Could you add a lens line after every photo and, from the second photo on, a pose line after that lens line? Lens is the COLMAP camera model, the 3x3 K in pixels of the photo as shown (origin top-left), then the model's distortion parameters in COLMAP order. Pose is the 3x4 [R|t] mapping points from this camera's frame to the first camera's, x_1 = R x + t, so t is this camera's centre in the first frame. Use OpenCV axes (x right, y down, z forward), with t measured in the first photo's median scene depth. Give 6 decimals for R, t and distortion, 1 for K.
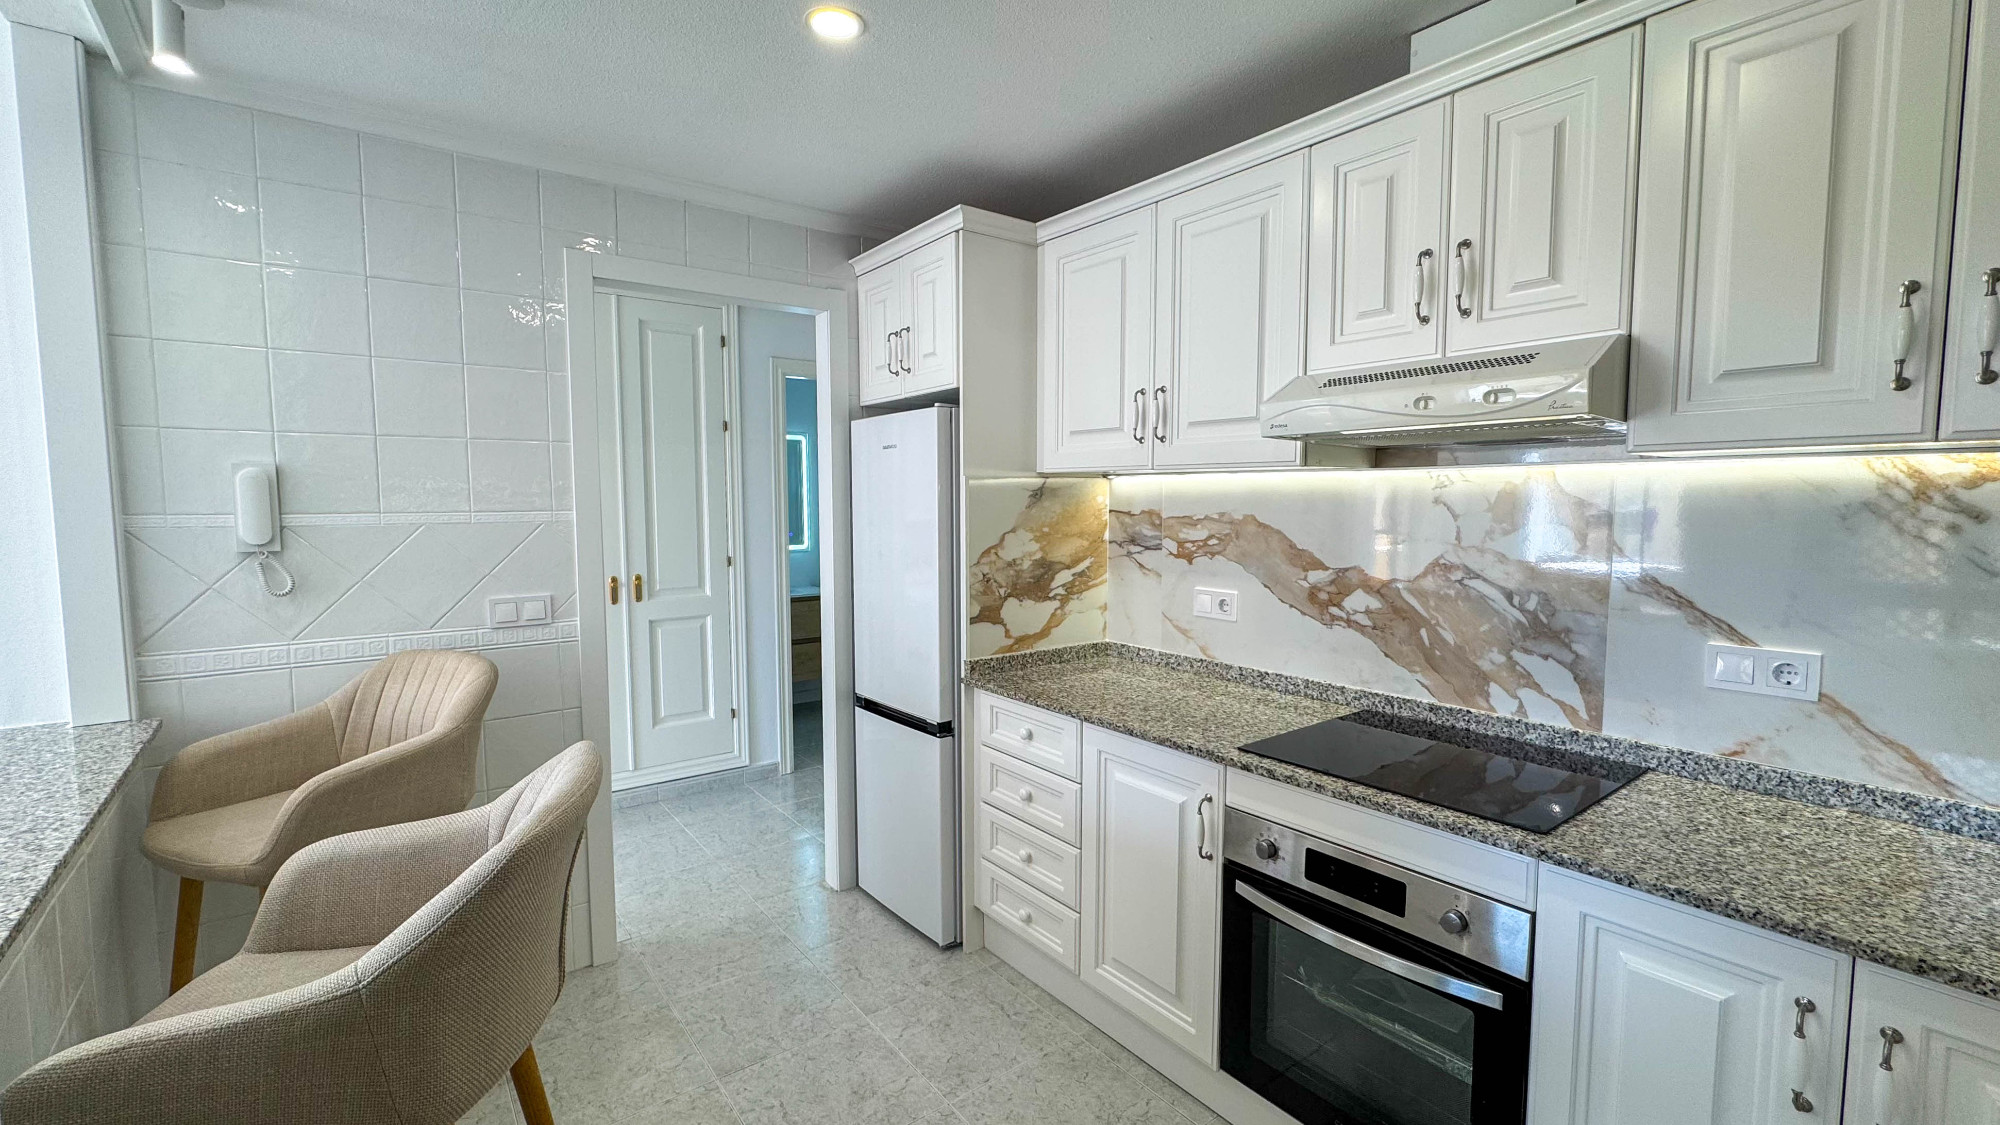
lens RADIAL K [[828.2, 0, 1002.3], [0, 828.2, 560.4], [0, 0, 1]] dist [0.000639, 0.000315]
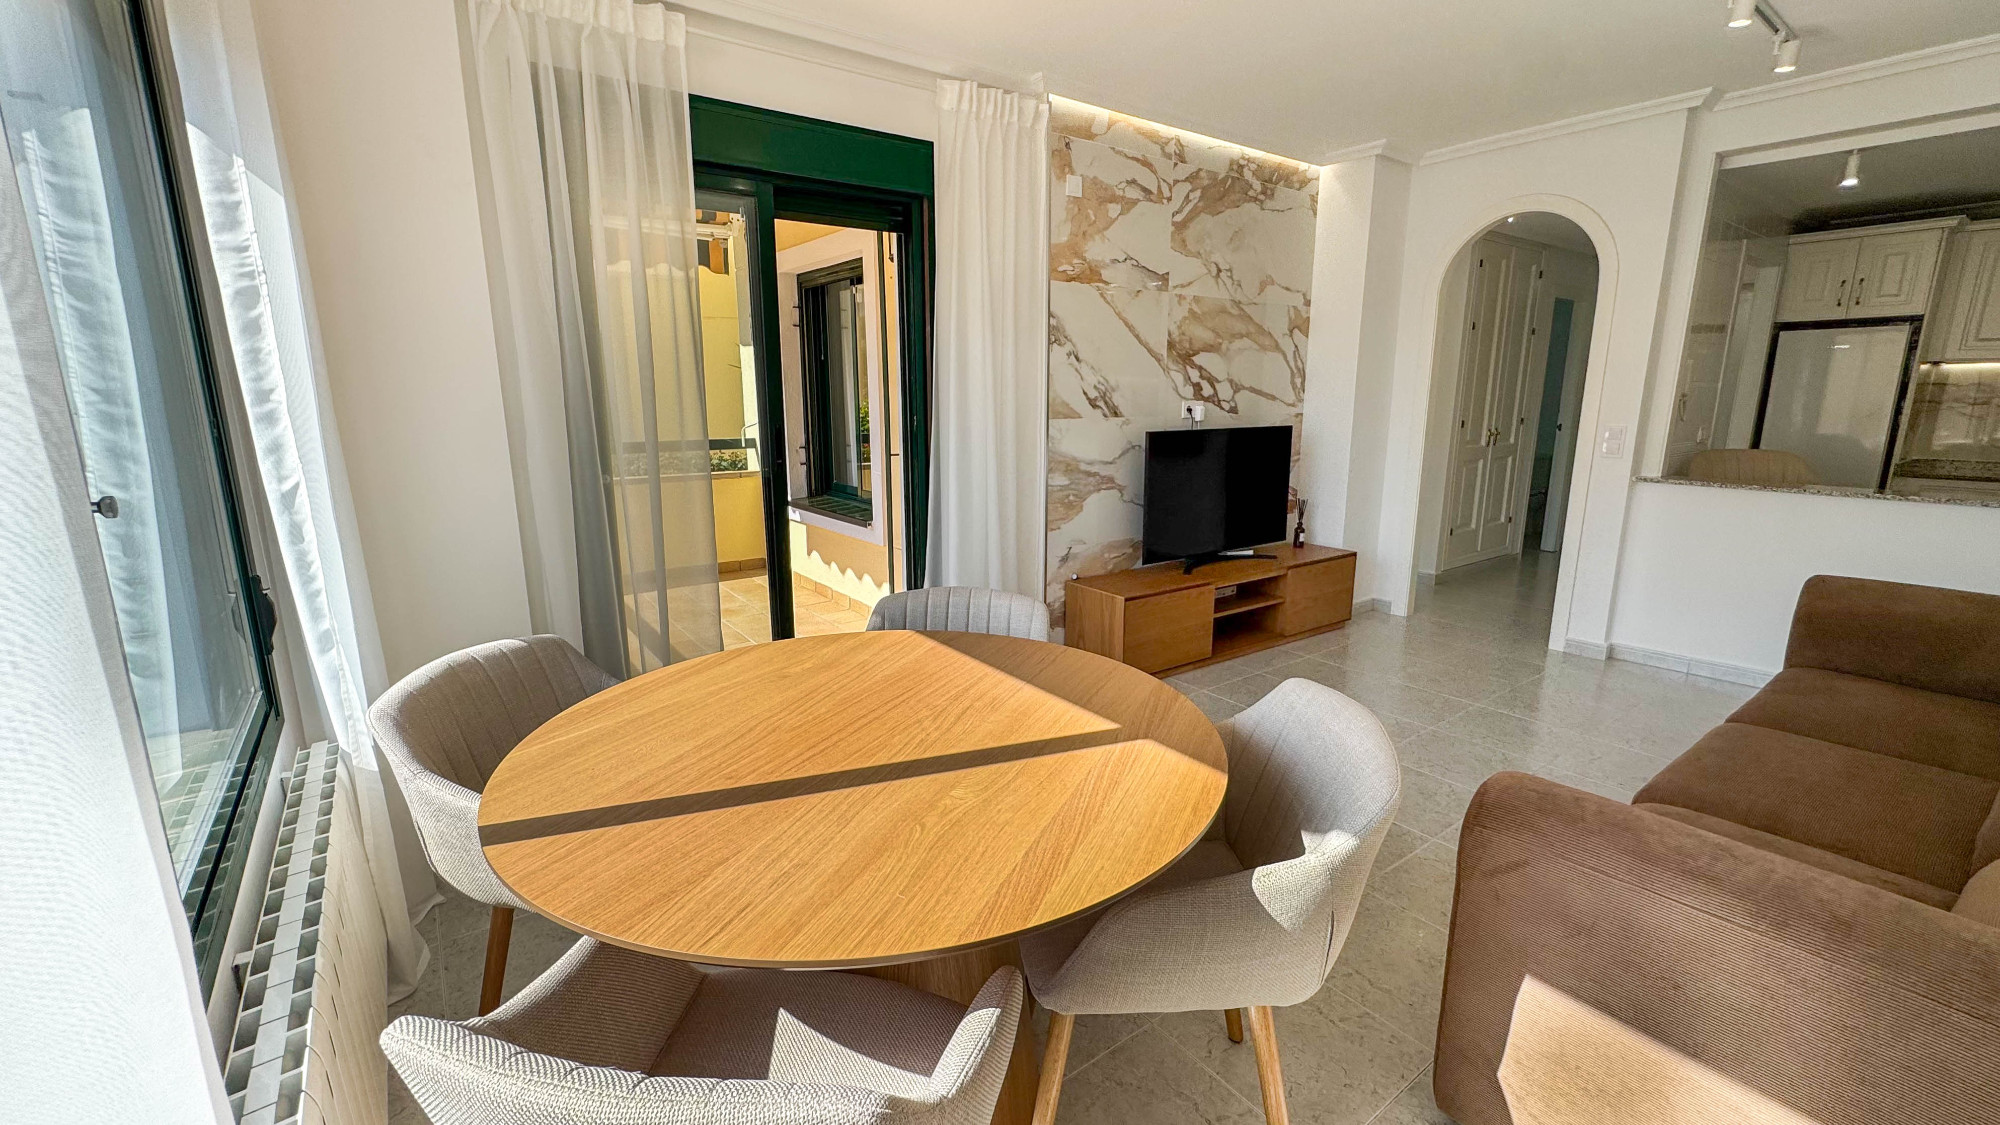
lens RADIAL K [[828.2, 0, 1002.3], [0, 828.2, 560.4], [0, 0, 1]] dist [0.000639, 0.000315]
pose [[0.999955, 0.004622, -0.008298, -2.366226], [-0.003510, 0.991589, 0.129378, 0.117739], [0.008826, -0.129343, 0.991561, -1.052397]]
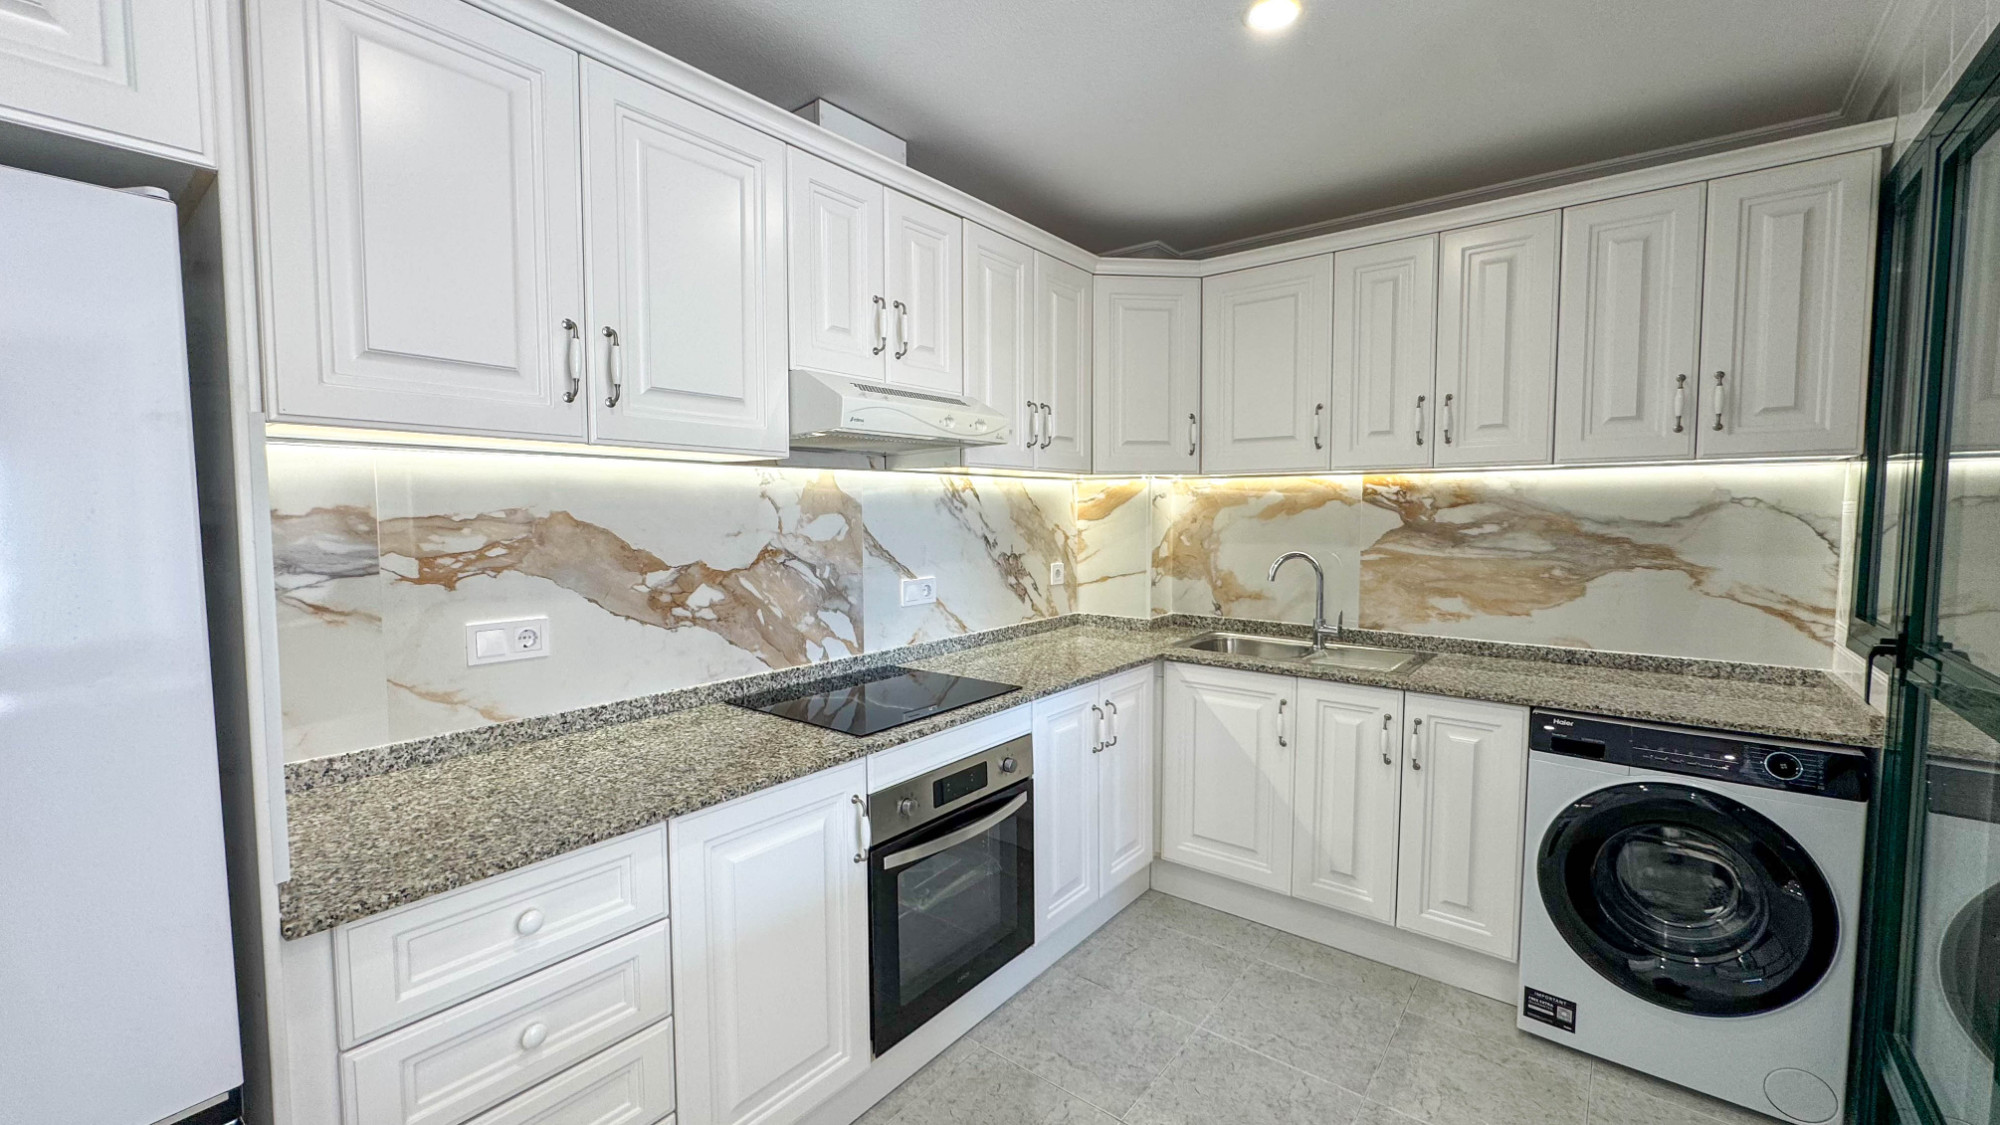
lens RADIAL K [[804.6, 0, 1000.0], [0, 804.6, 562.5], [0, 0, 1]] dist [0.000116, 0.000076]
pose [[-0.245500, -0.059429, 0.967573, -0.563233], [0.078822, 0.993590, 0.081027, -0.039520], [-0.966187, 0.096158, -0.239242, 0.857734]]
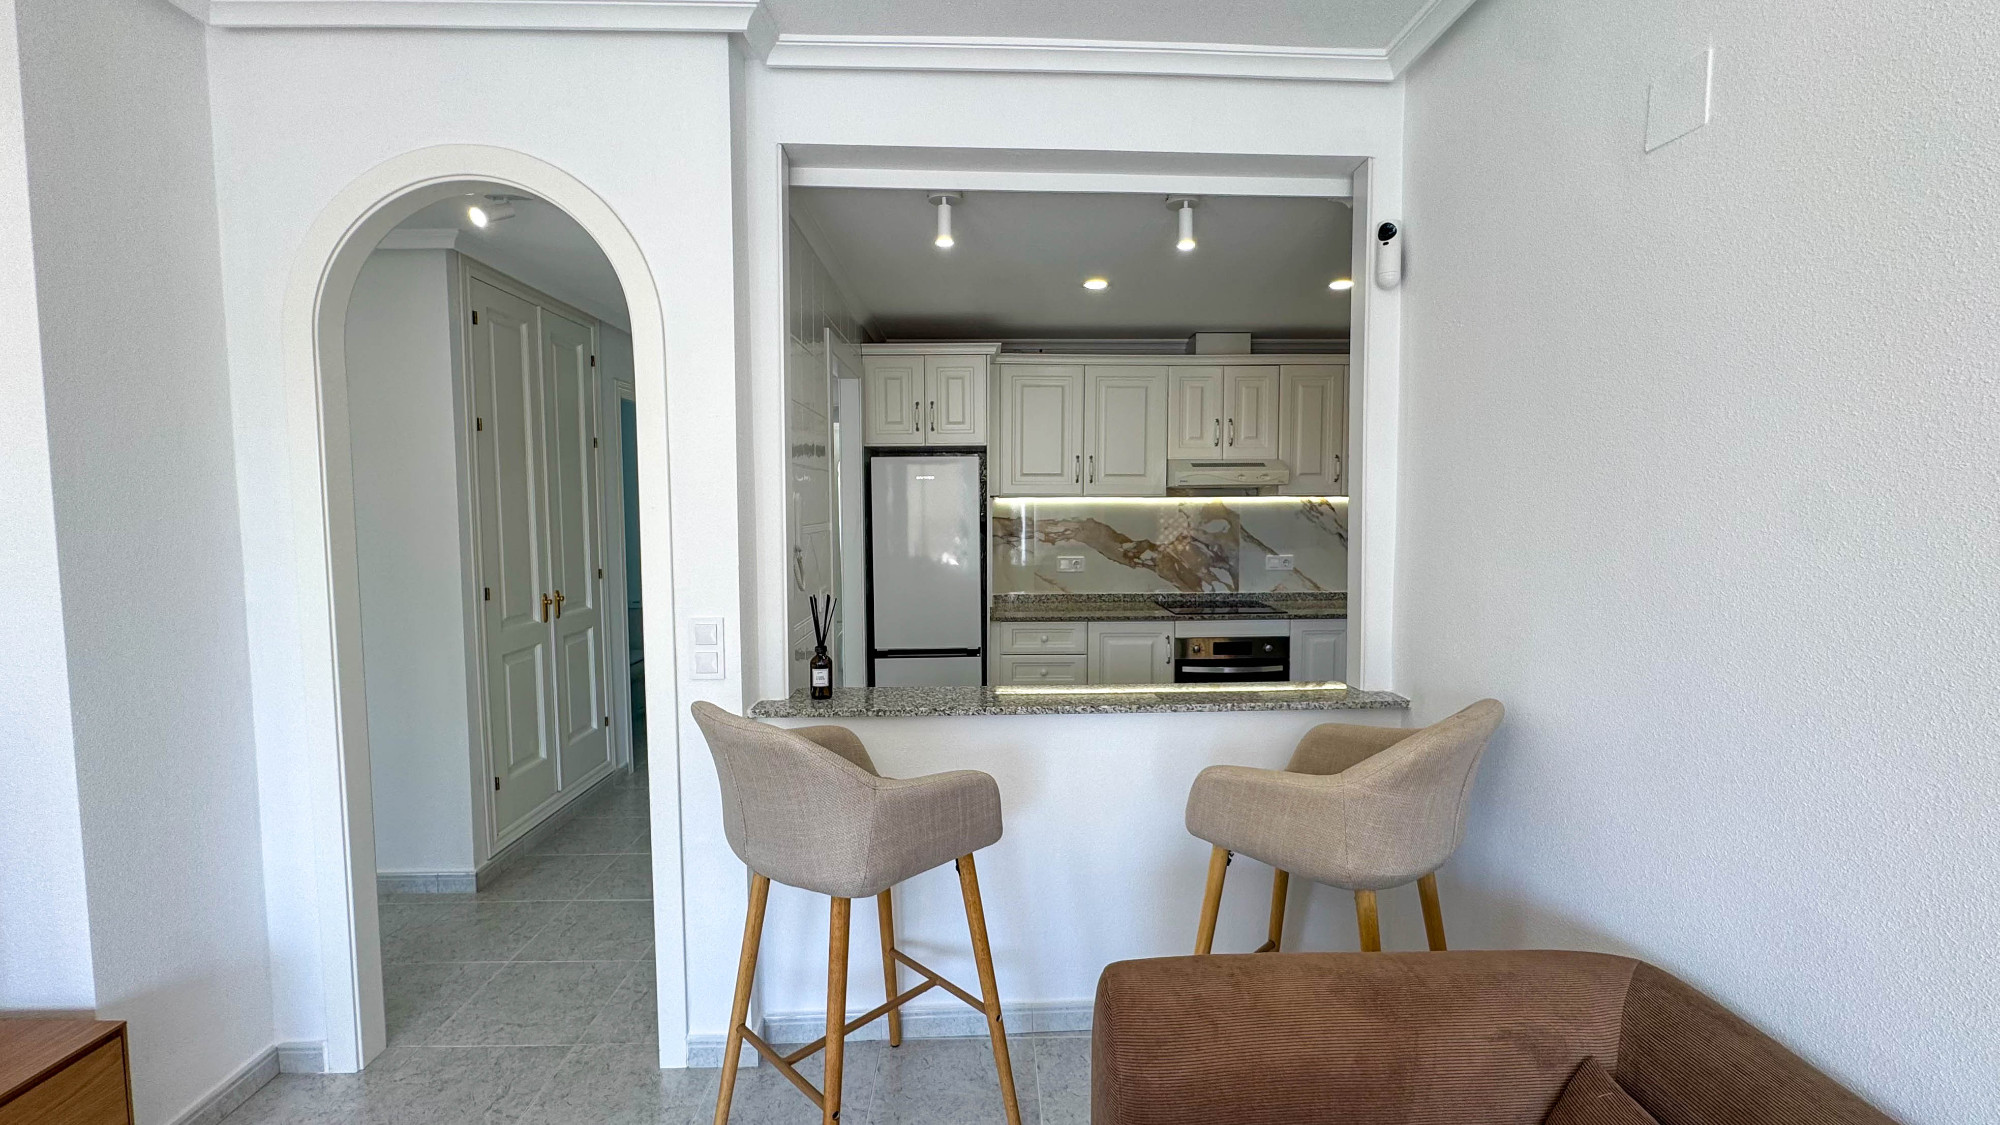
lens RADIAL K [[828.2, 0, 1002.3], [0, 828.2, 560.4], [0, 0, 1]] dist [0.000639, 0.000315]
pose [[0.589526, -0.055324, 0.805852, -1.587975], [0.064073, 0.997711, 0.021623, -0.010137], [-0.805204, 0.038886, 0.591722, -0.021495]]
